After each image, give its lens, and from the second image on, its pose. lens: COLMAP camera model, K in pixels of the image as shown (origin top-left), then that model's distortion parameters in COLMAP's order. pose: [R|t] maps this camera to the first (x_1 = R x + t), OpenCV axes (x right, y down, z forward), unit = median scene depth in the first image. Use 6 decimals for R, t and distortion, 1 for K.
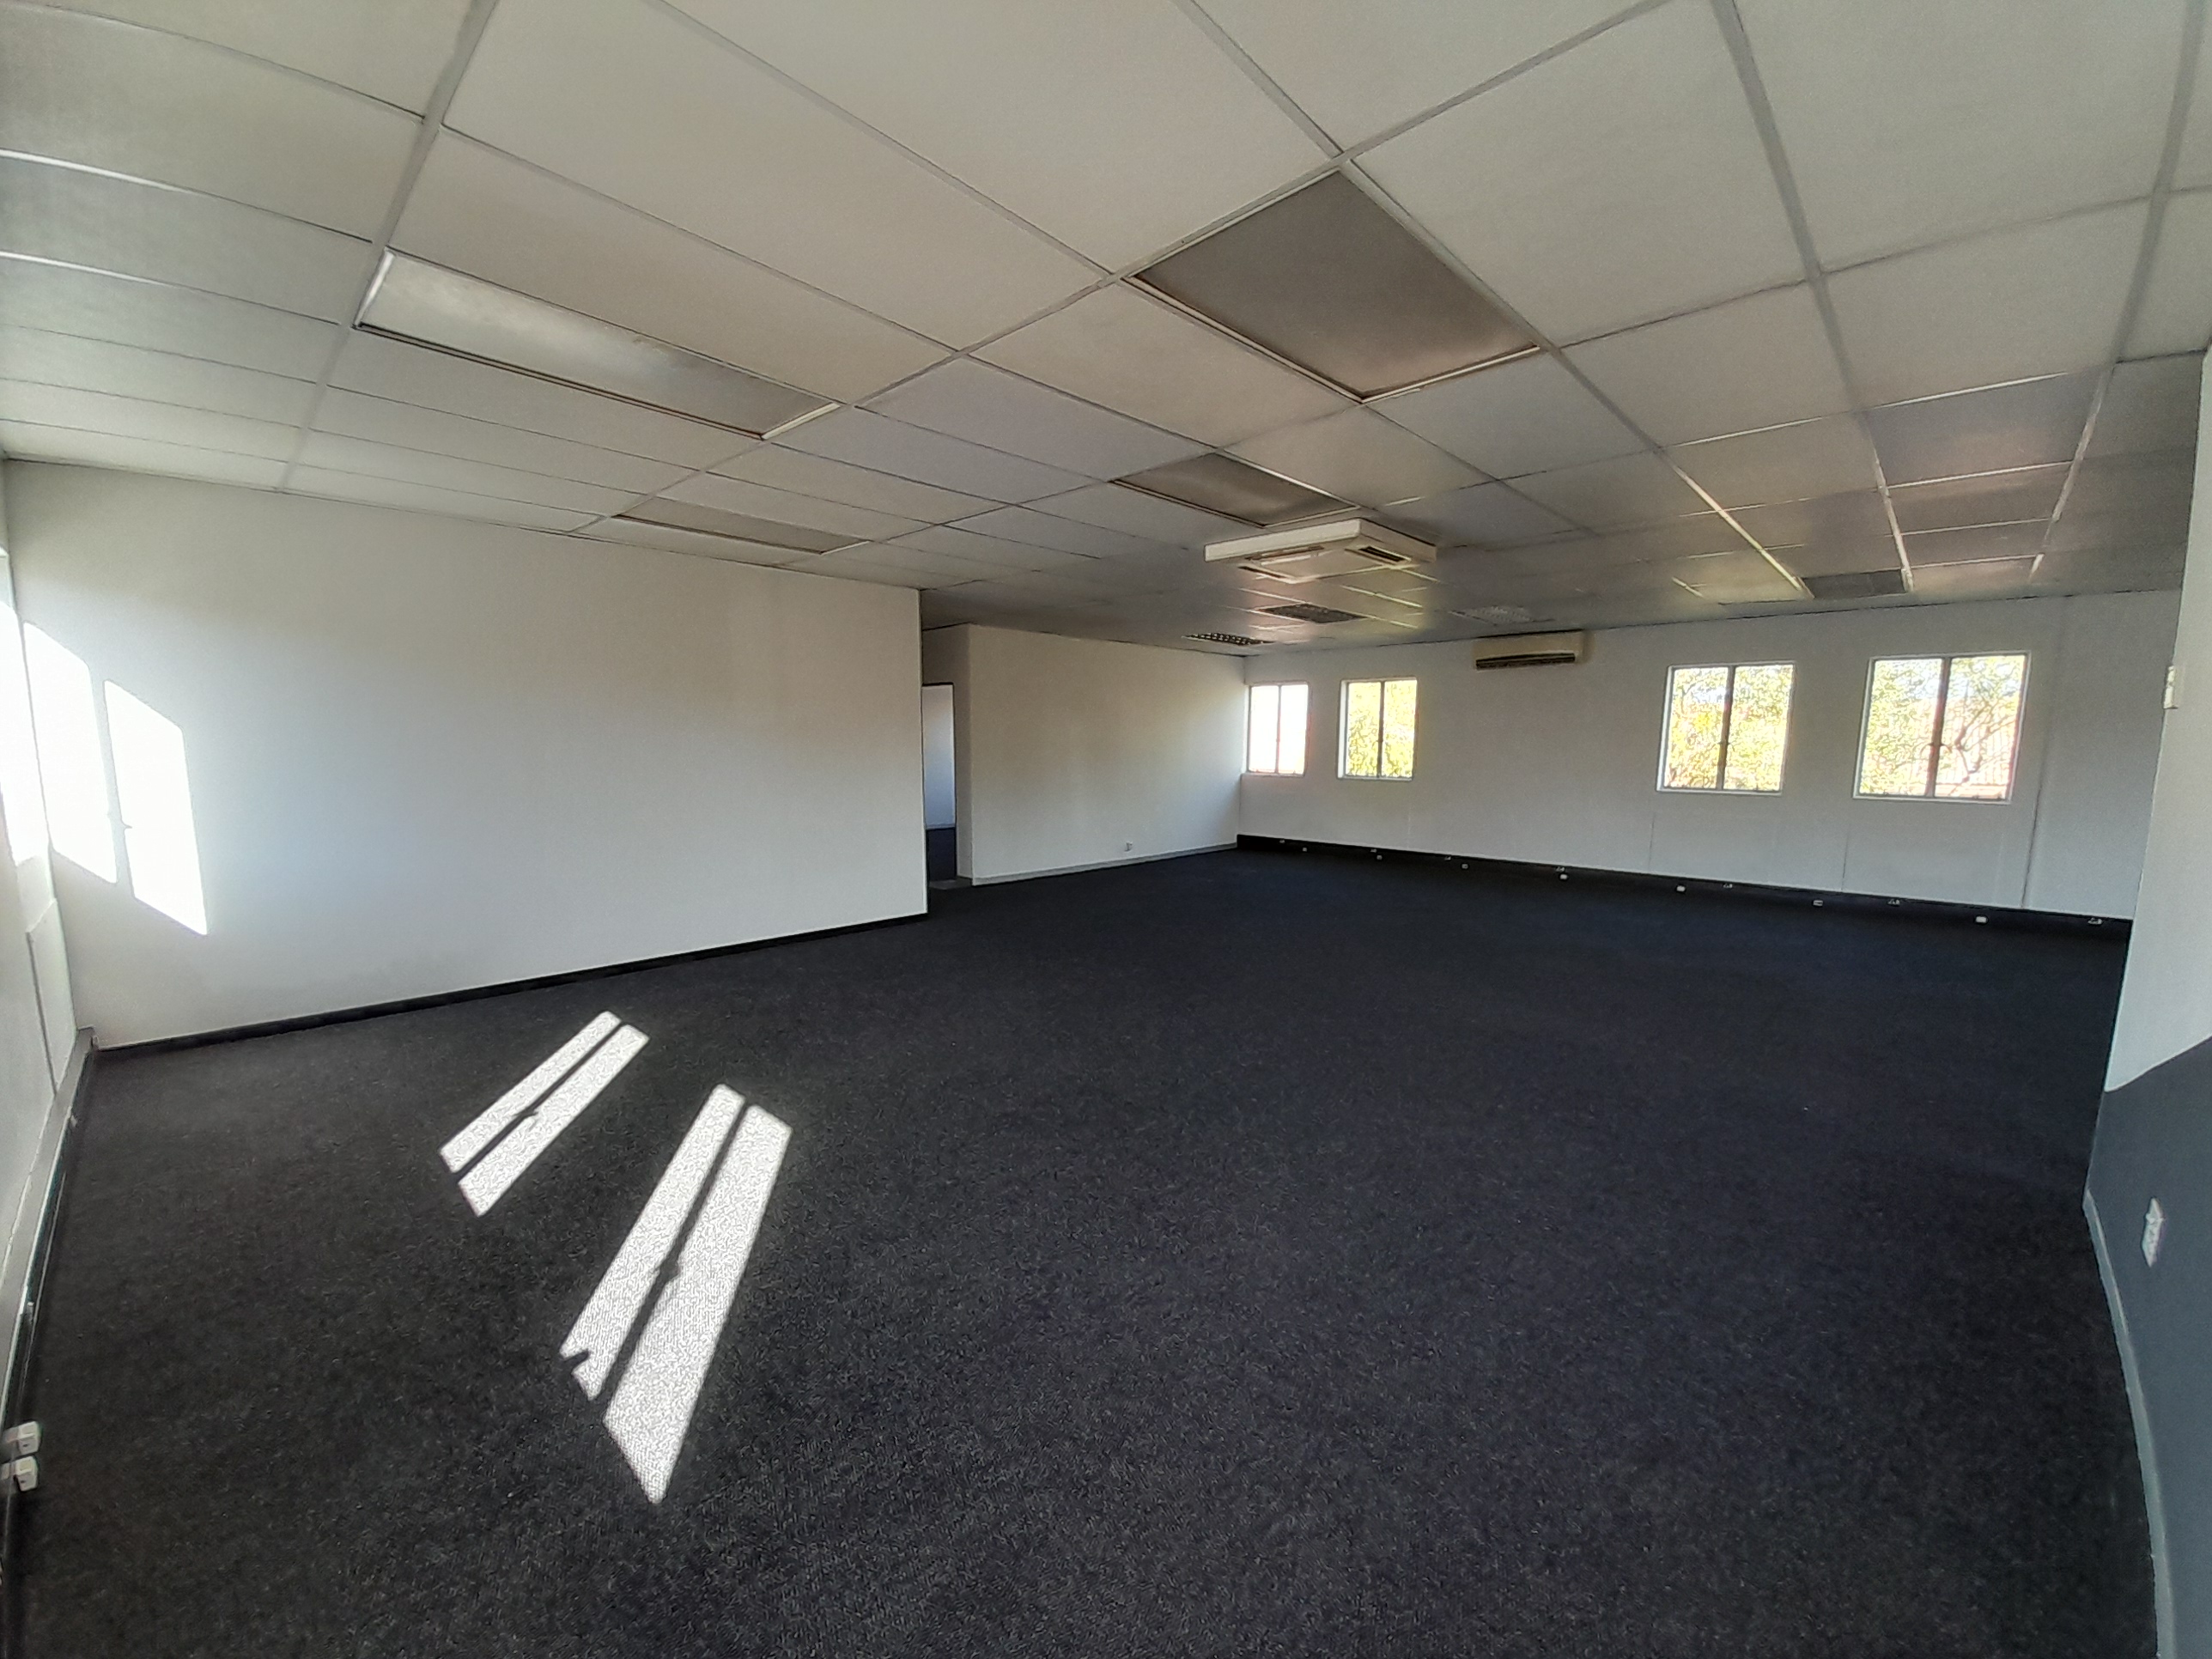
lens RADIAL K [[870.7, 0, 1119.4], [0, 870.7, 853.2], [0, 0, 1]] dist [0.017730, -0.014845]
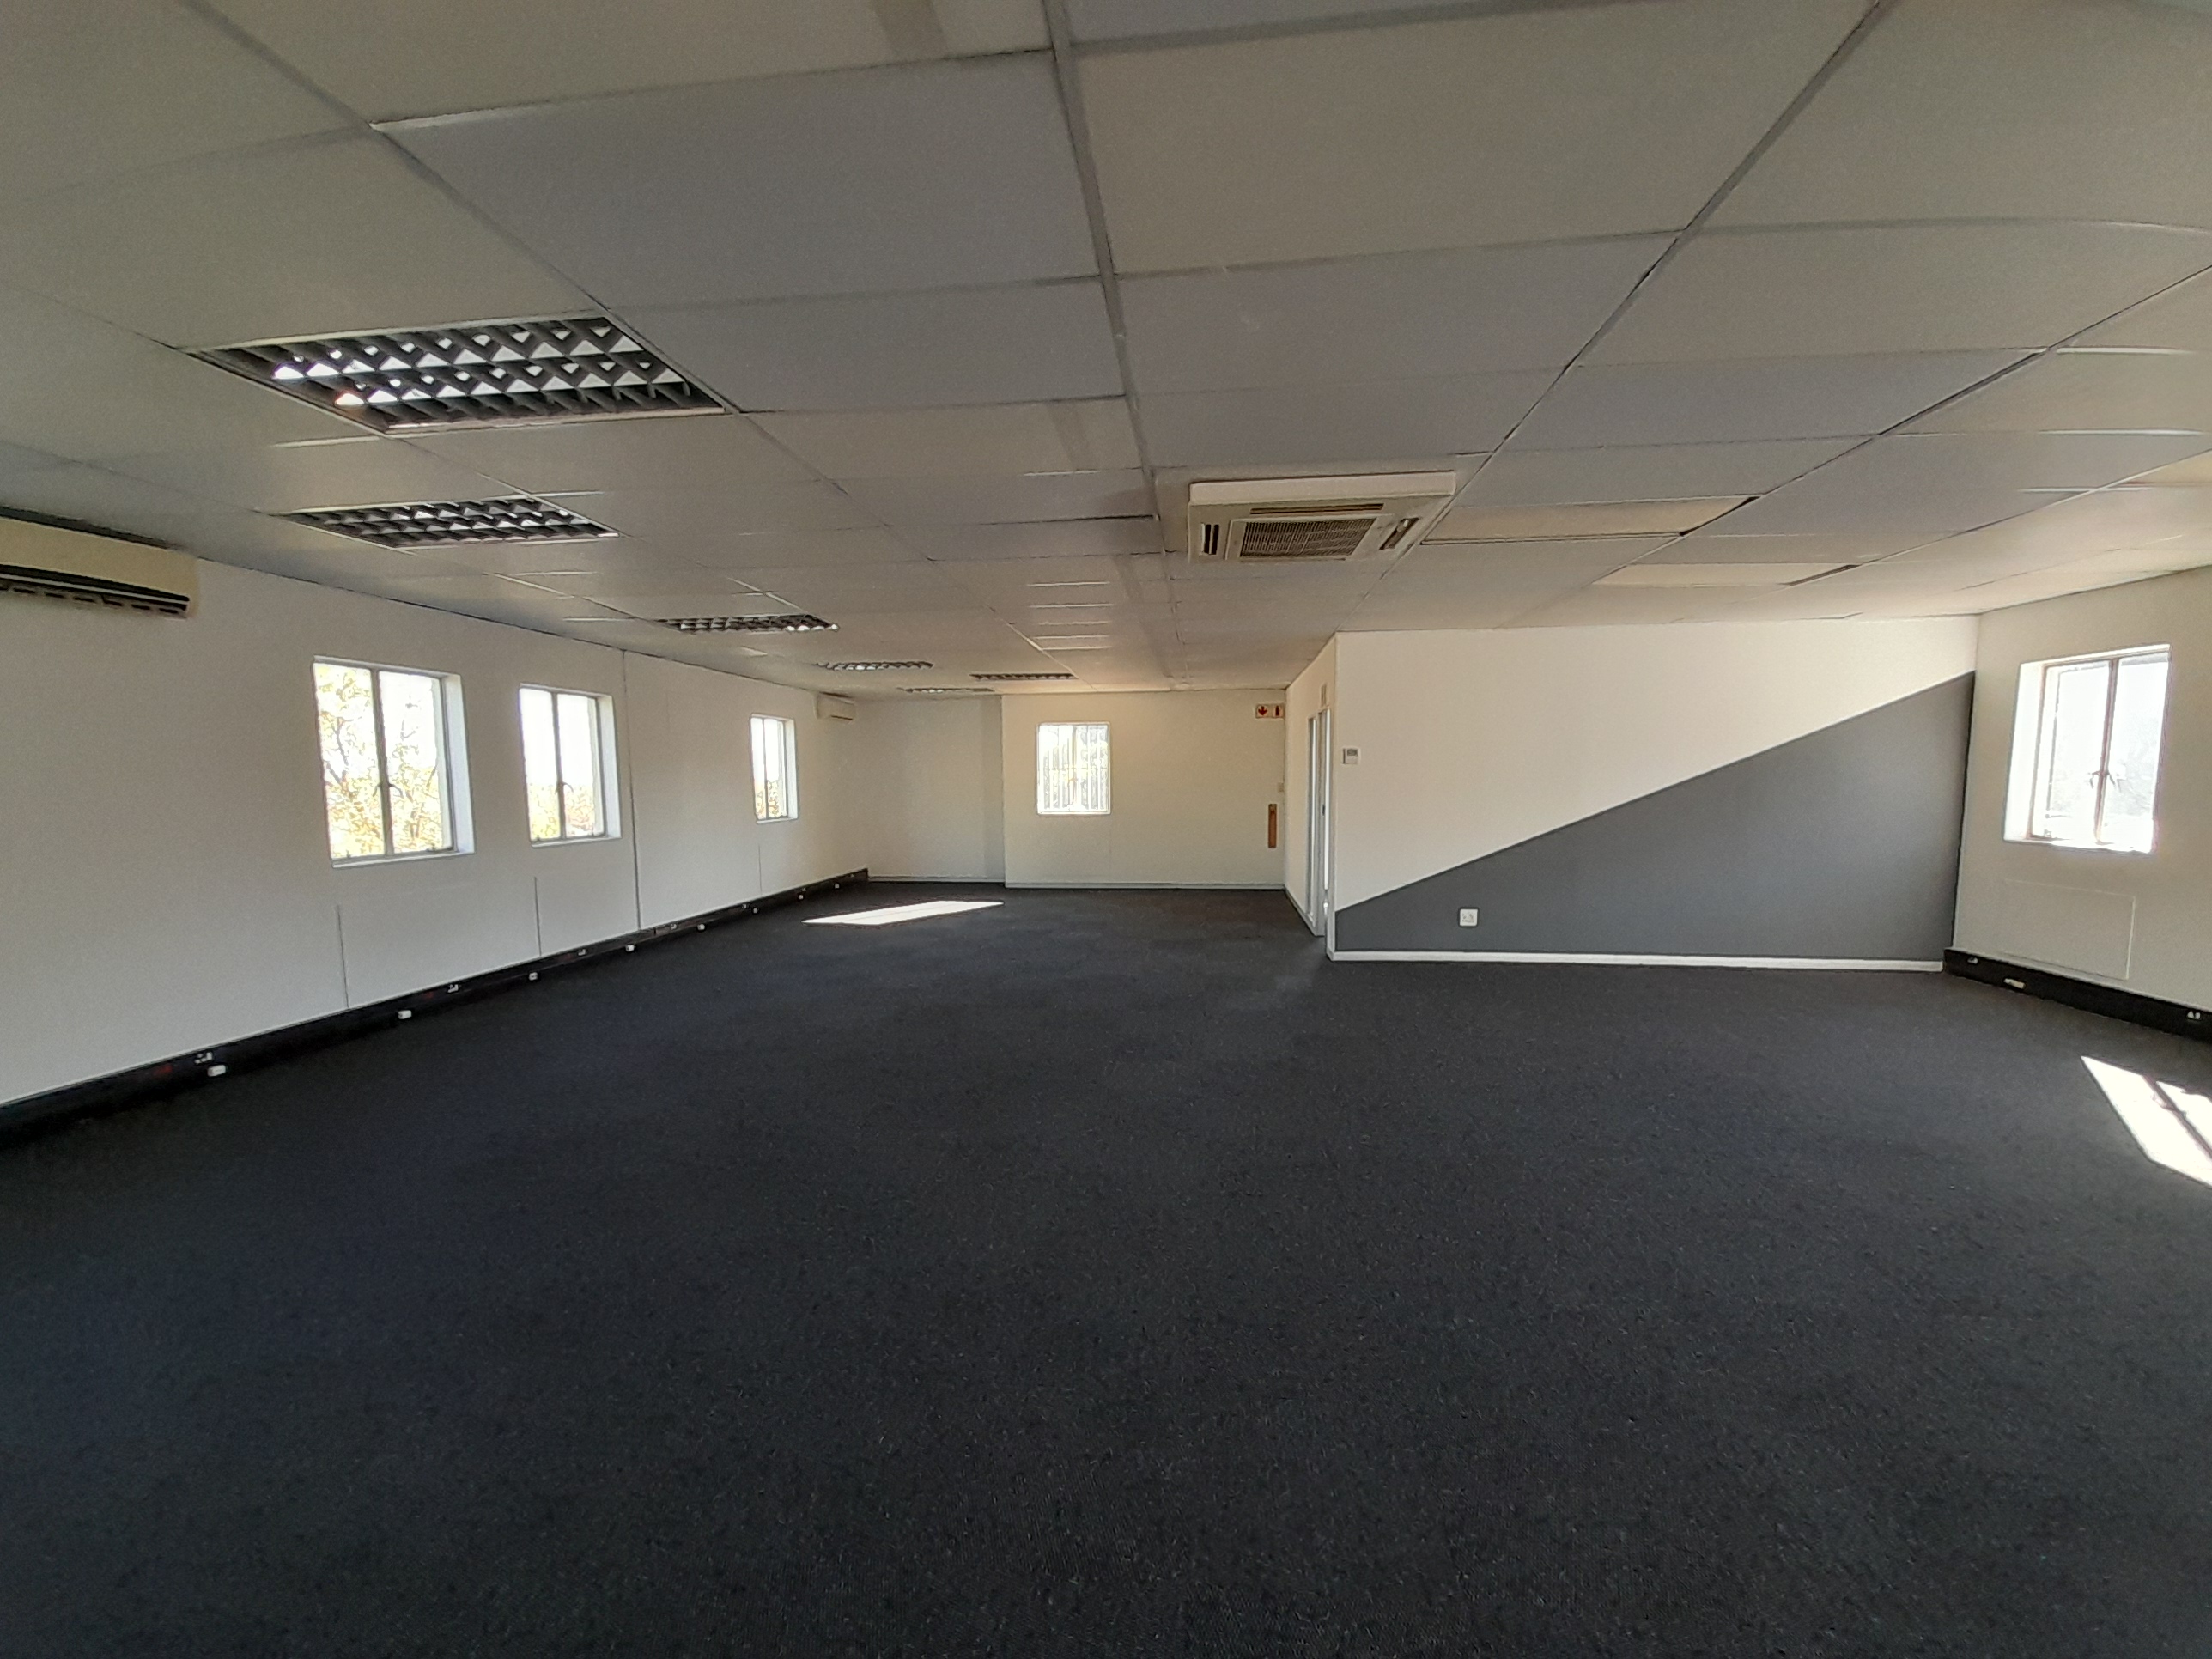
lens RADIAL K [[870.7, 0, 1109.5], [0, 870.7, 862.0], [0, 0, 1]] dist [0.017730, -0.014845]
pose [[-0.597594, -0.078771, 0.797920, -0.160418], [0.107727, 0.978251, 0.177254, -0.124840], [-0.794529, 0.191883, -0.576111, 0.937901]]
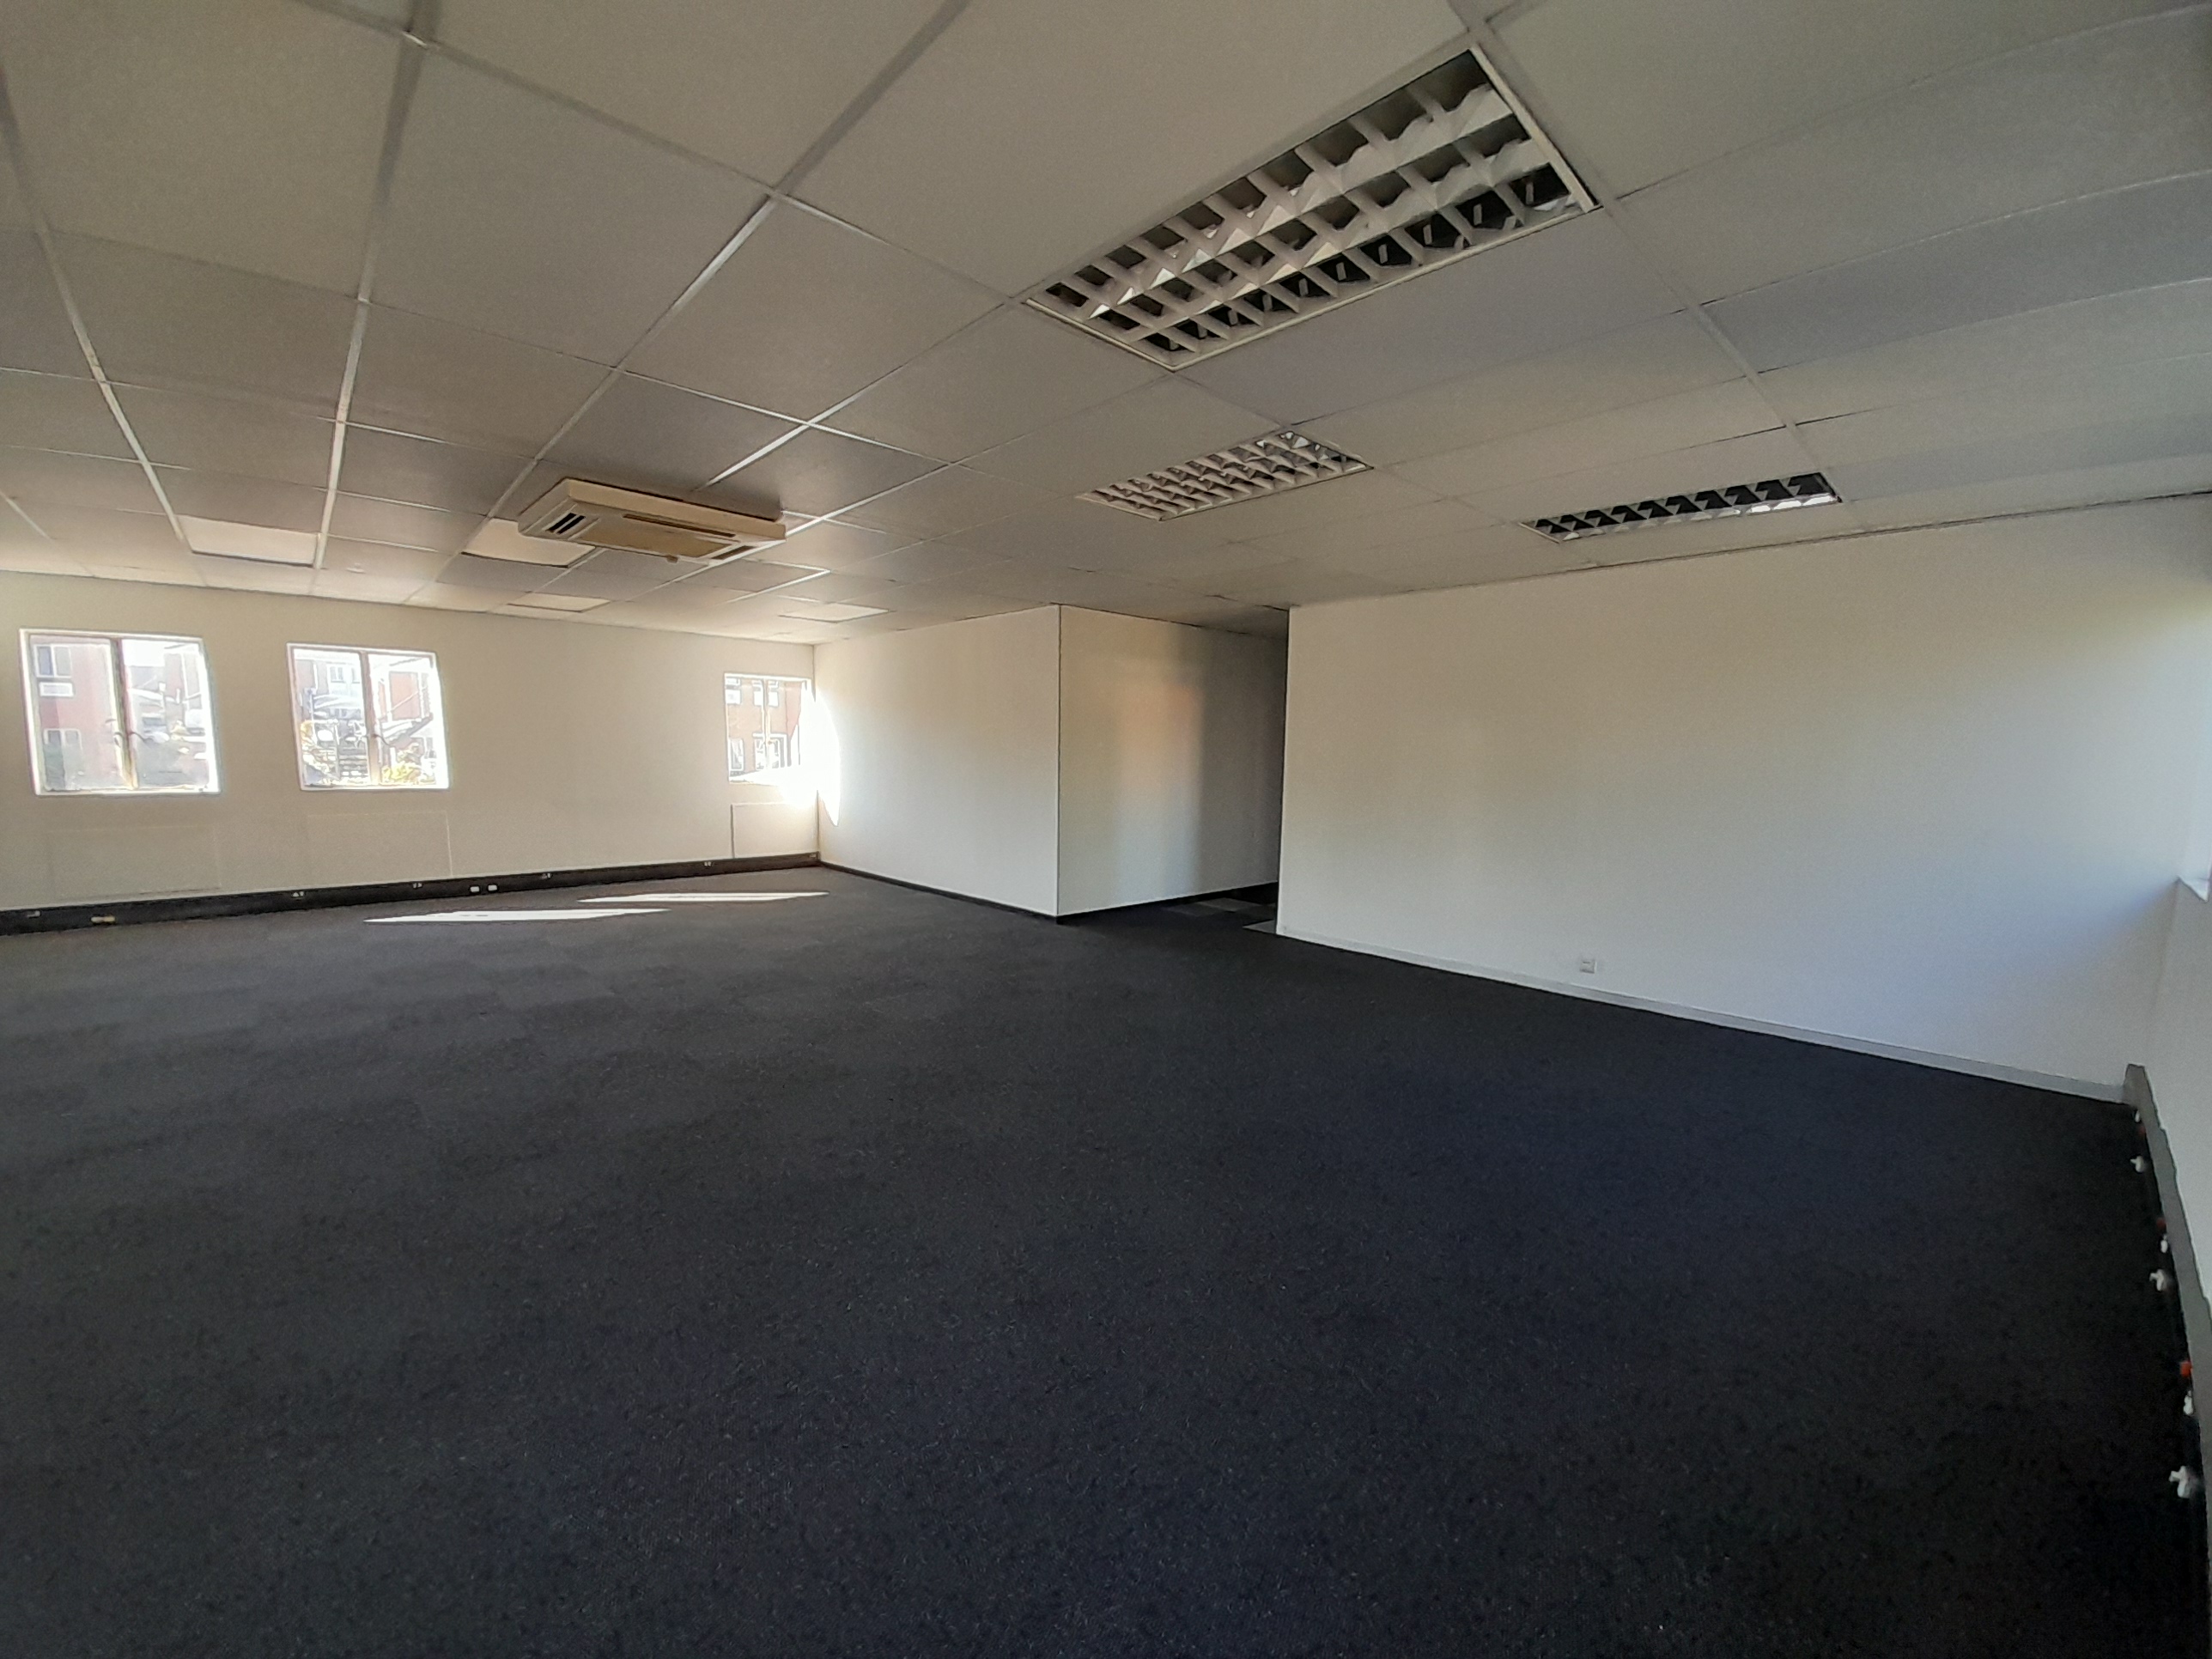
lens RADIAL K [[870.7, 0, 1115.9], [0, 870.7, 858.3], [0, 0, 1]] dist [0.017730, -0.014845]
pose [[-0.053391, 0.118285, -0.991543, 0.656864], [-0.146387, 0.981305, 0.124946, -0.114333], [0.987786, 0.151820, -0.035077, 0.903736]]
